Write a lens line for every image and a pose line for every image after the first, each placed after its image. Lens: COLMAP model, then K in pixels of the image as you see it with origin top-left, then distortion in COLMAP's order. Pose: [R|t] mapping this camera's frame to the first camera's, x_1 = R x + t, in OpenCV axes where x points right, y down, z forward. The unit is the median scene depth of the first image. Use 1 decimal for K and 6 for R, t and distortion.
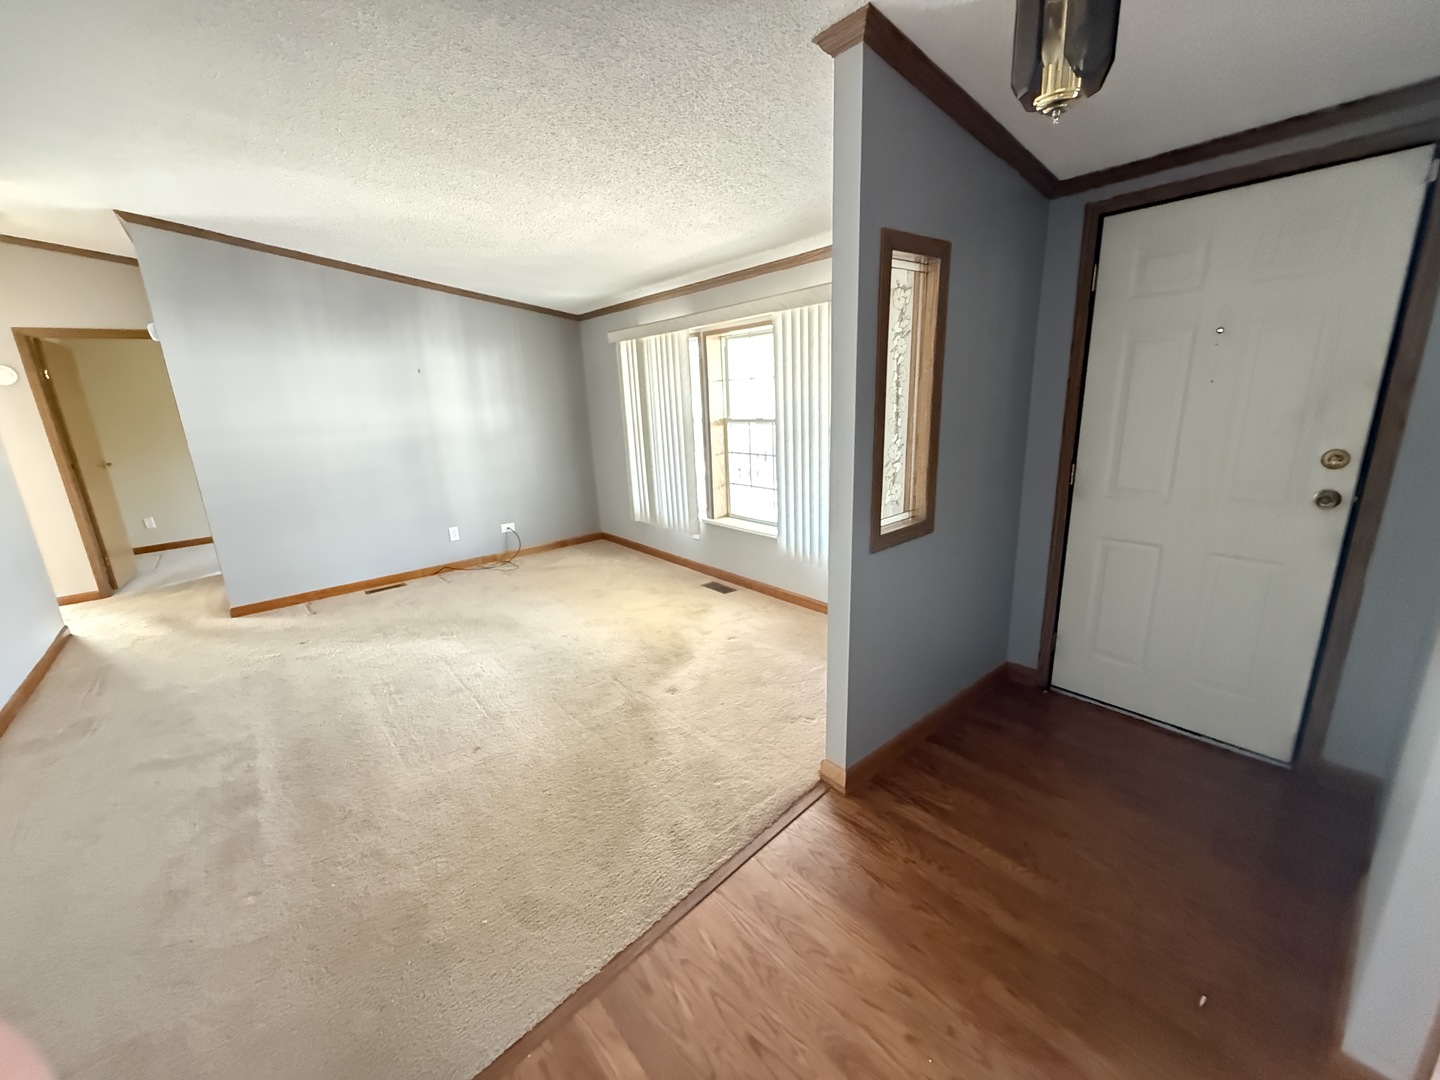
lens RADIAL K [[577.3, 0, 720.2], [0, 577.3, 541.2], [0, 0, 1]] dist [0.004190, 0.000346]
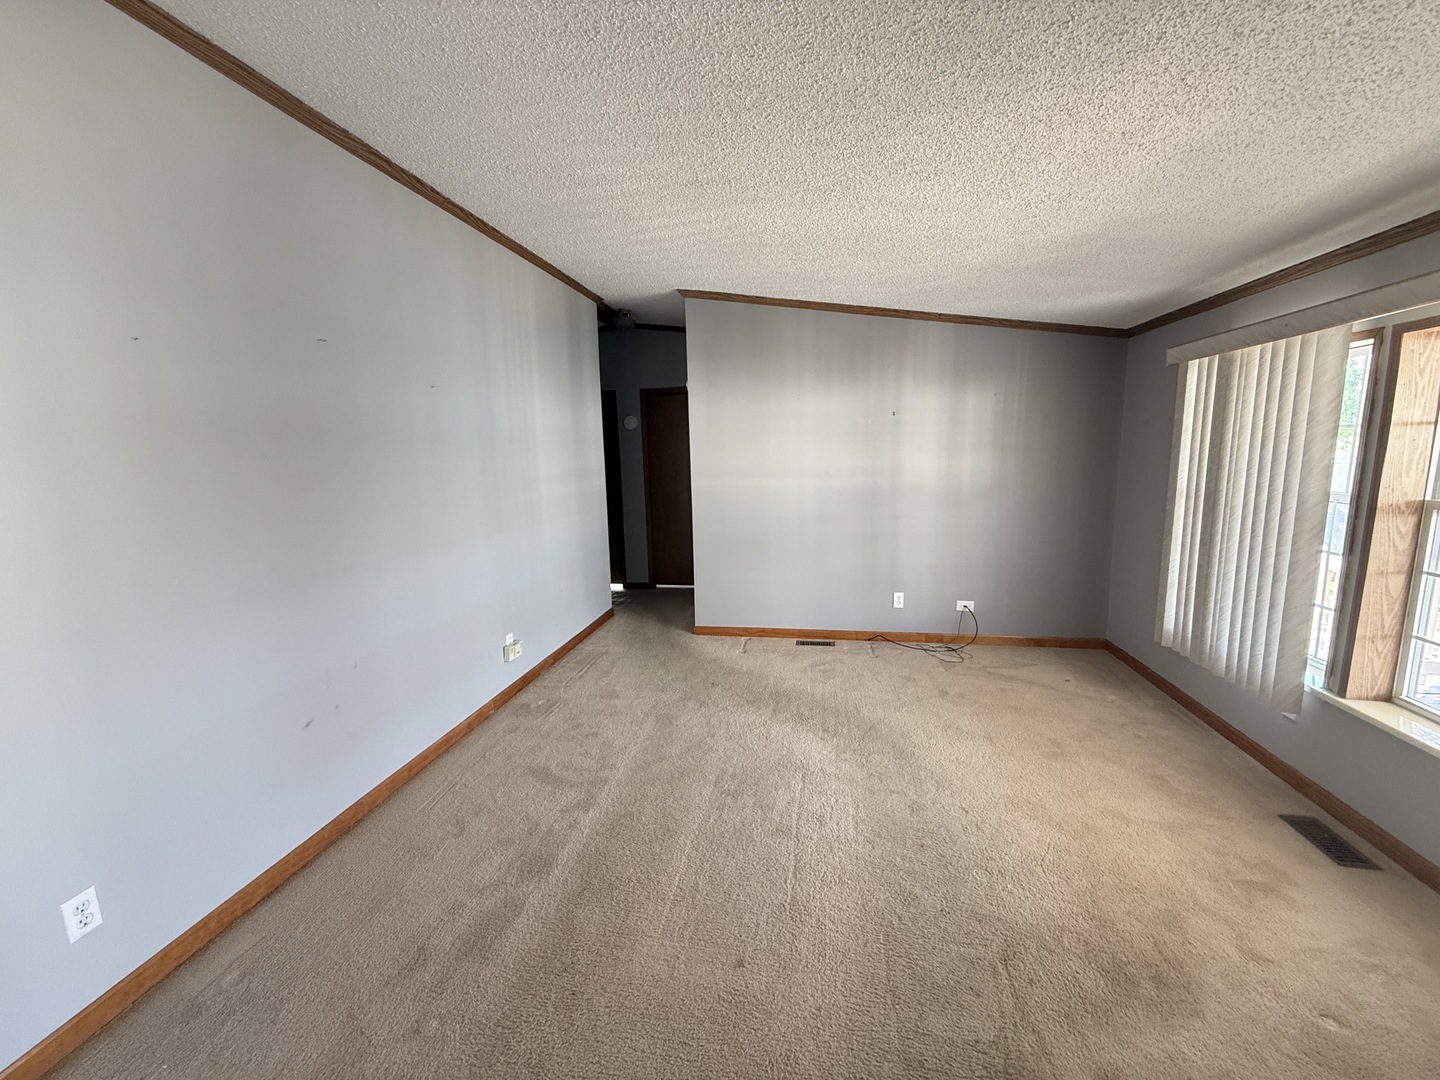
lens RADIAL K [[577.3, 0, 719.3], [0, 577.3, 537.5], [0, 0, 1]] dist [0.004190, 0.000346]
pose [[0.639151, 0.145659, -0.755162, 0.002515], [-0.197683, 0.980025, 0.021717, -0.078476], [0.743241, 0.135402, 0.655179, 0.259510]]
